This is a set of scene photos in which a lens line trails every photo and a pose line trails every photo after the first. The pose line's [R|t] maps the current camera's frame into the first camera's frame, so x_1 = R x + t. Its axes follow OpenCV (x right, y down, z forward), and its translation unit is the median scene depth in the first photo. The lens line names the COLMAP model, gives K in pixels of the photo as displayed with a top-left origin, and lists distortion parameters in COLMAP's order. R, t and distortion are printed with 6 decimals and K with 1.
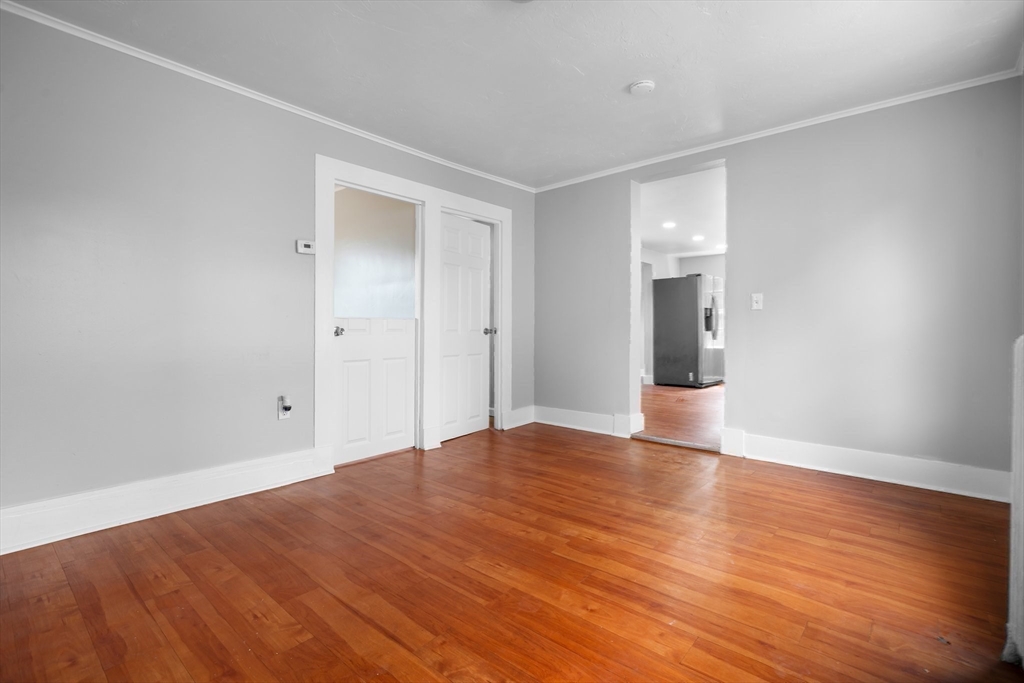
lens RADIAL K [[476.4, 0, 510.4], [0, 476.4, 333.4], [0, 0, 1]] dist [-0.004682, -0.001050]
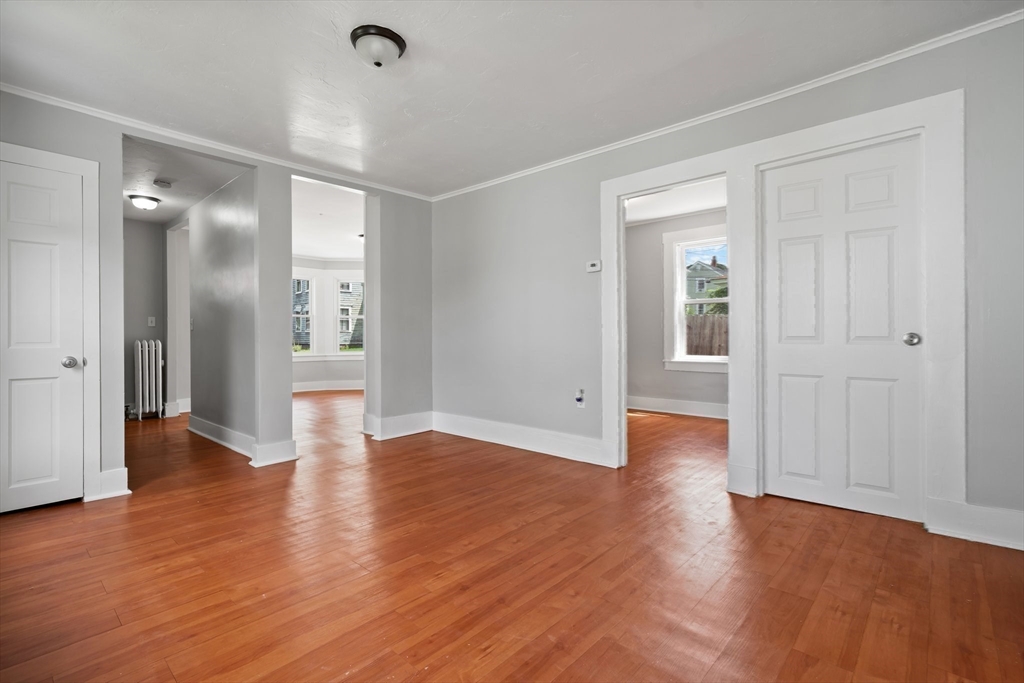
lens RADIAL K [[476.4, 0, 513.5], [0, 476.4, 343.1], [0, 0, 1]] dist [-0.004682, -0.001050]
pose [[-0.031700, 0.010782, -0.999439, 0.922948], [-0.006557, 0.999918, 0.010995, -0.005051], [0.999476, 0.006902, -0.031626, 1.037906]]
